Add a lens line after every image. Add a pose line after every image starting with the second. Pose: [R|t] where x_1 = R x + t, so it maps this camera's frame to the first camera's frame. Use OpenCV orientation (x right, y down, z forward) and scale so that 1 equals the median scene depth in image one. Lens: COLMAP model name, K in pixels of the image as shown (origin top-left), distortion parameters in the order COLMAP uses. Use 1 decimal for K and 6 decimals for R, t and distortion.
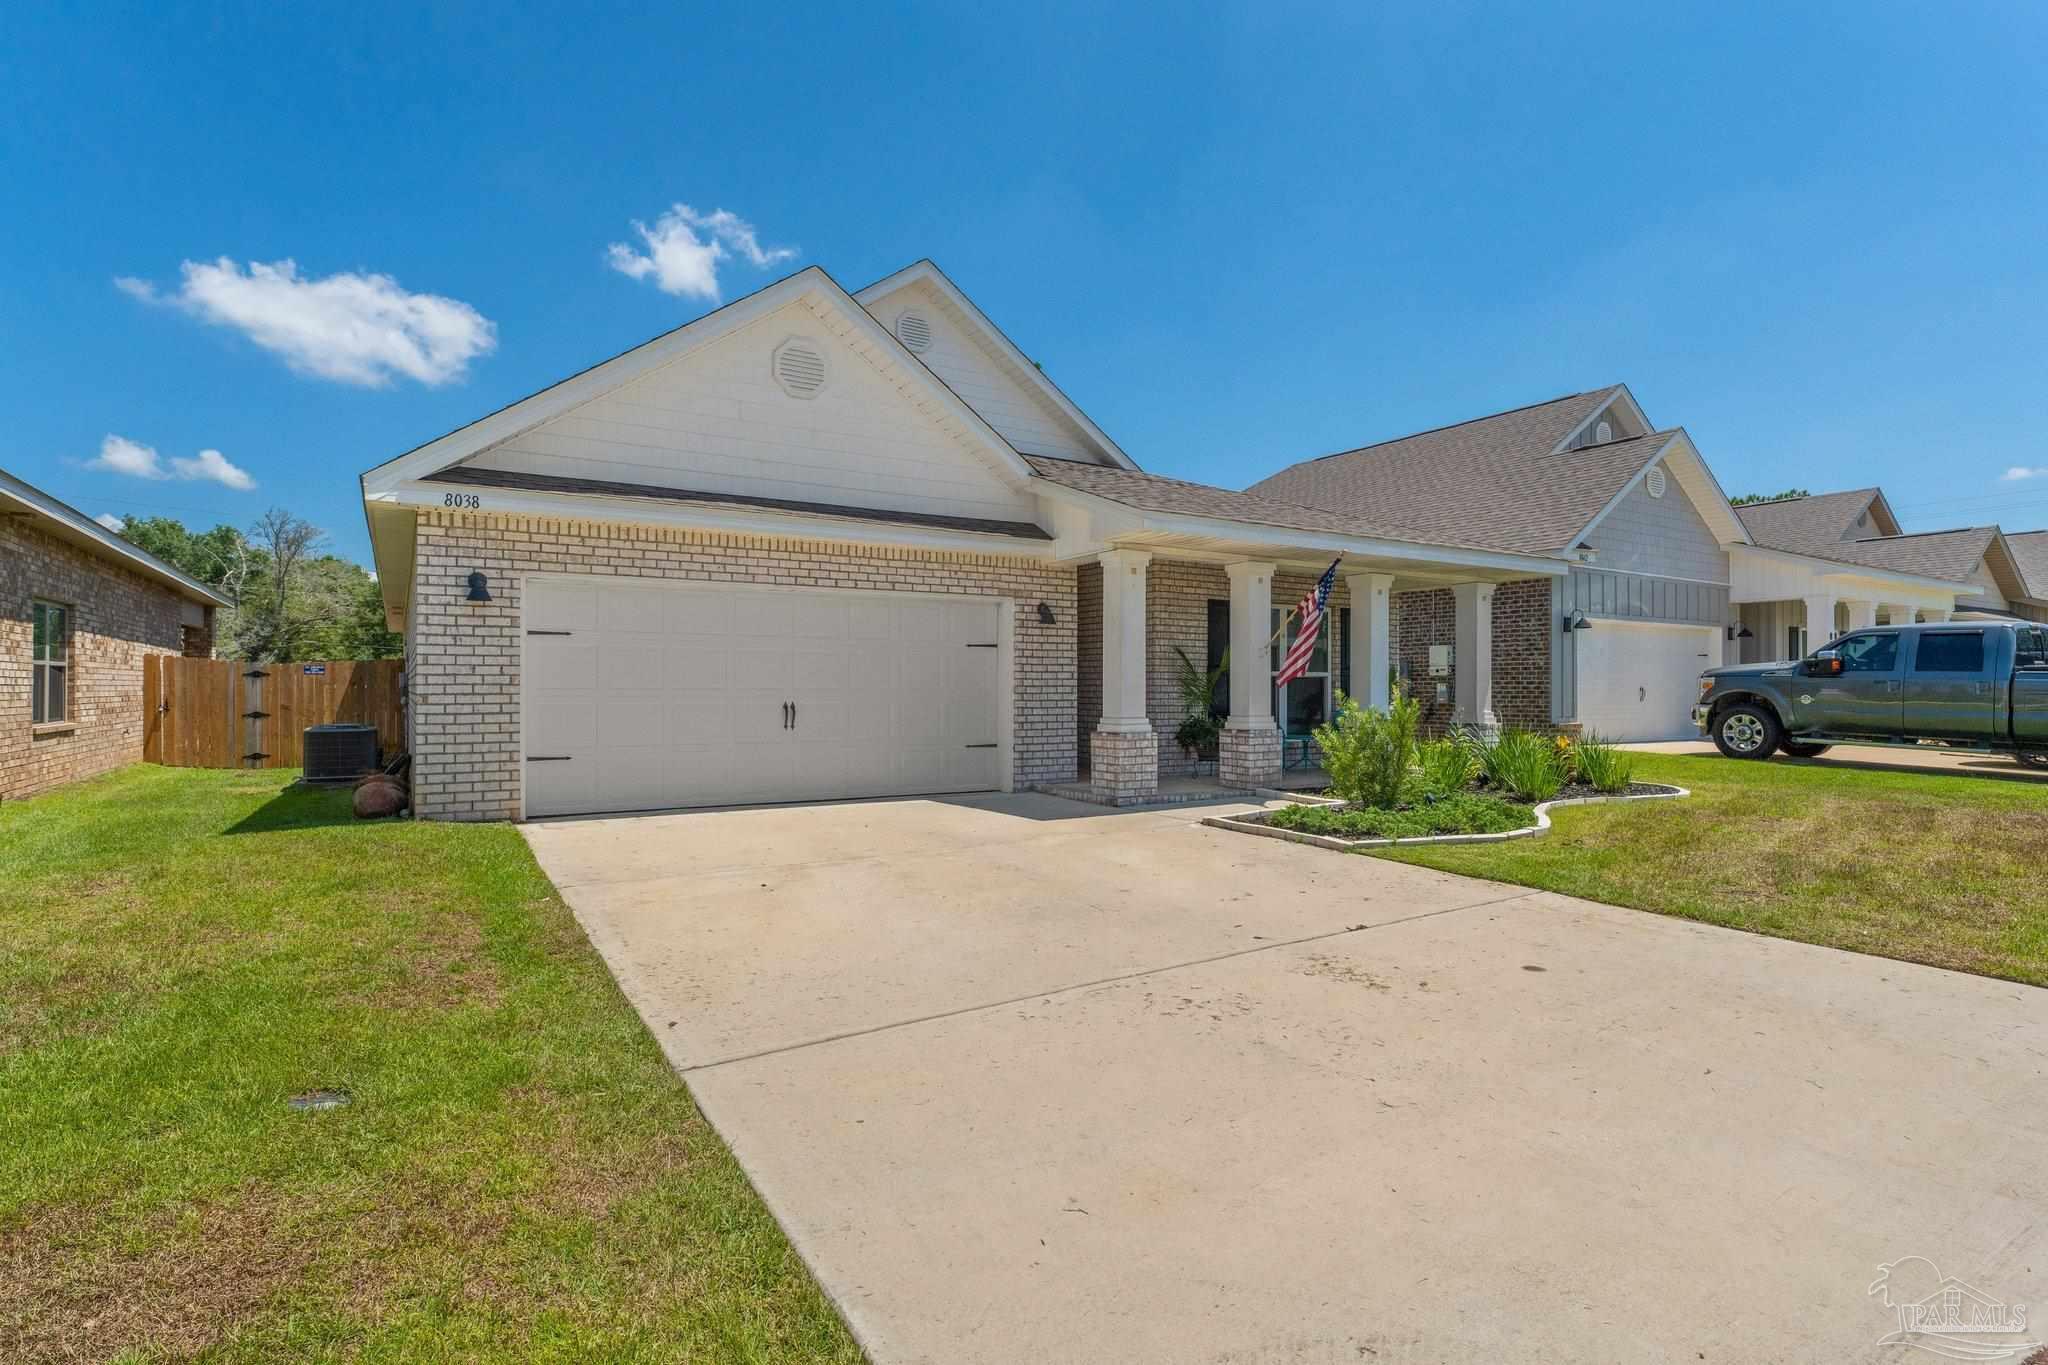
lens RADIAL K [[1008.5, 0, 1024.0], [0, 1008.5, 682.5], [0, 0, 1]] dist [0.000871, 0.000016]
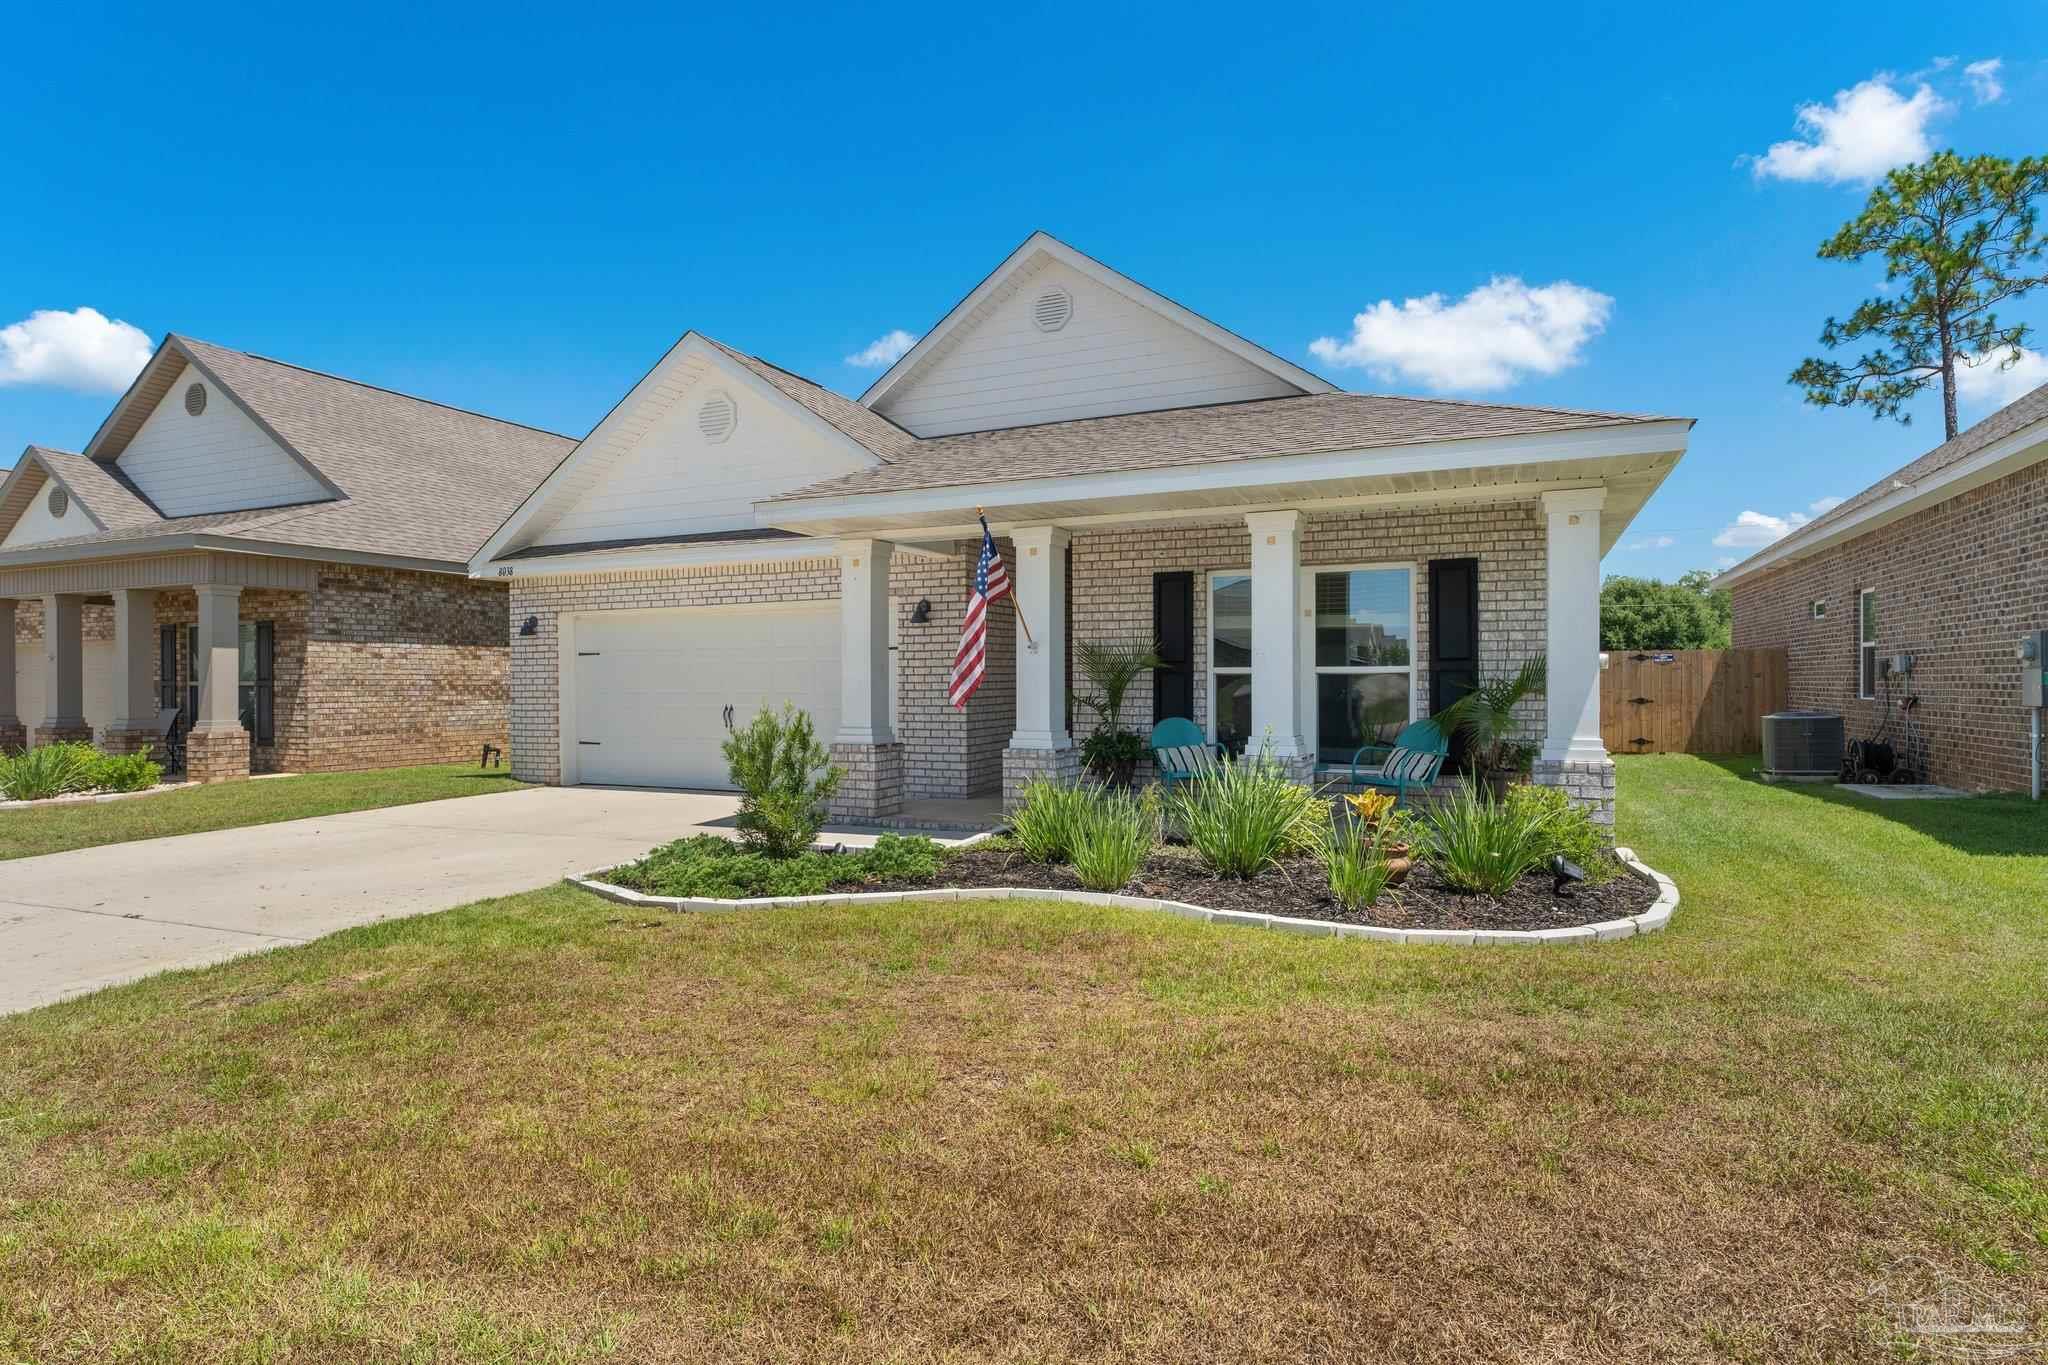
lens RADIAL K [[1073.6, 0, 1024.0], [0, 1073.6, 682.5], [0, 0, 1]] dist [-0.002098, -0.000163]
pose [[0.557064, -0.005157, -0.830453, 0.888239], [0.009361, 0.999956, 0.000070, -0.002807], [0.830417, -0.007813, 0.557088, 0.535895]]
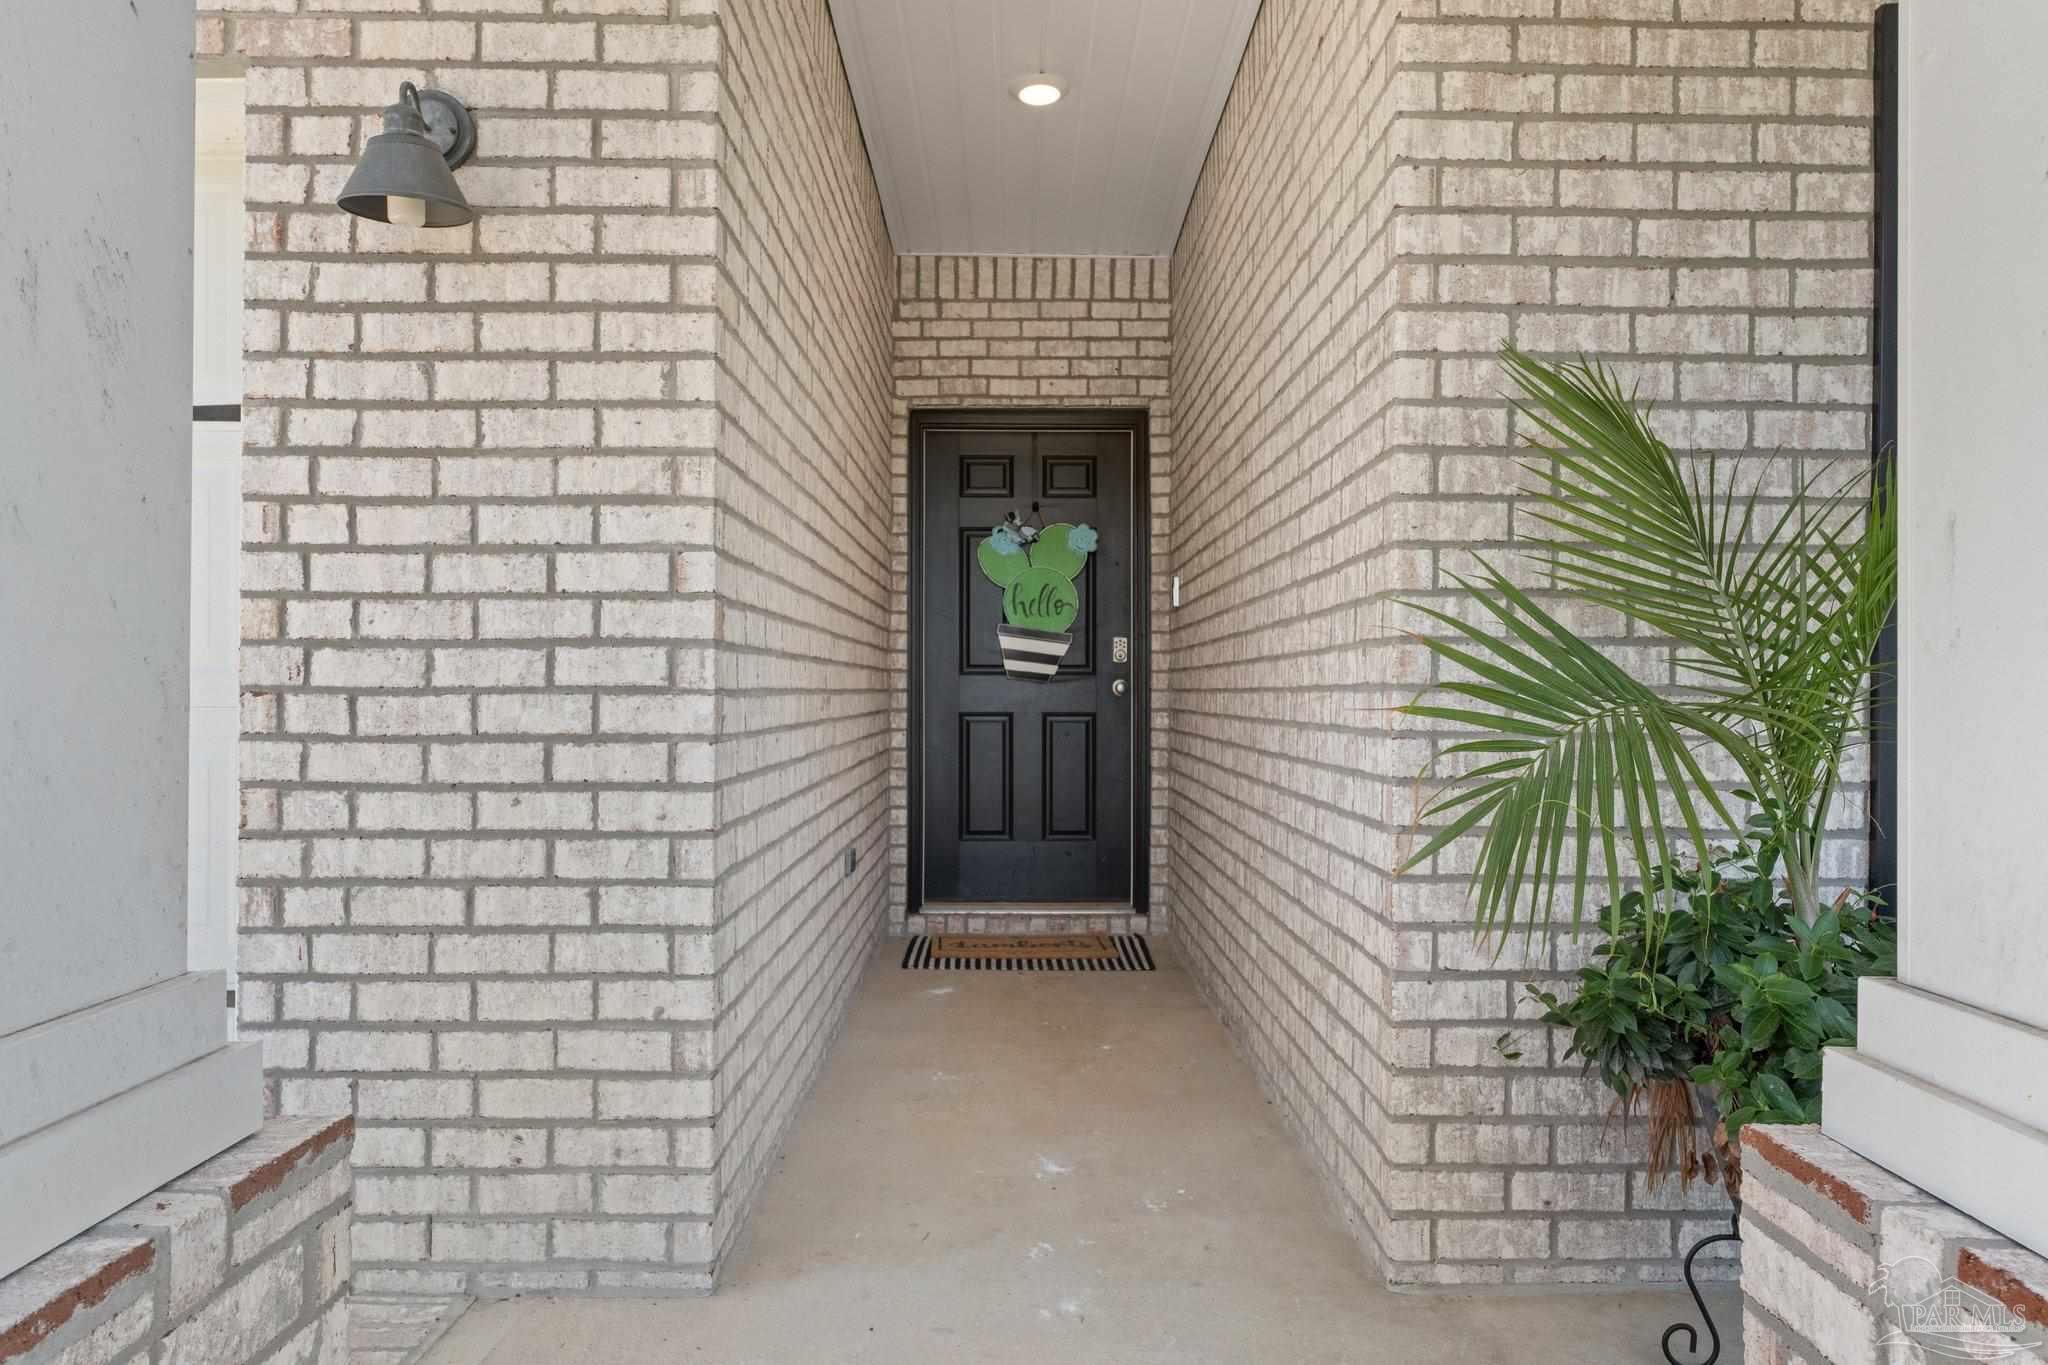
lens RADIAL K [[1361.3, 0, 1021.5], [0, 1361.3, 680.0], [0, 0, 1]] dist [0.002856, 0.000652]
pose [[0.858217, -0.002262, -0.513282, 0.200204], [0.001360, 0.999997, -0.002133, 0.009749], [0.513286, 0.001133, 0.858217, 0.879084]]
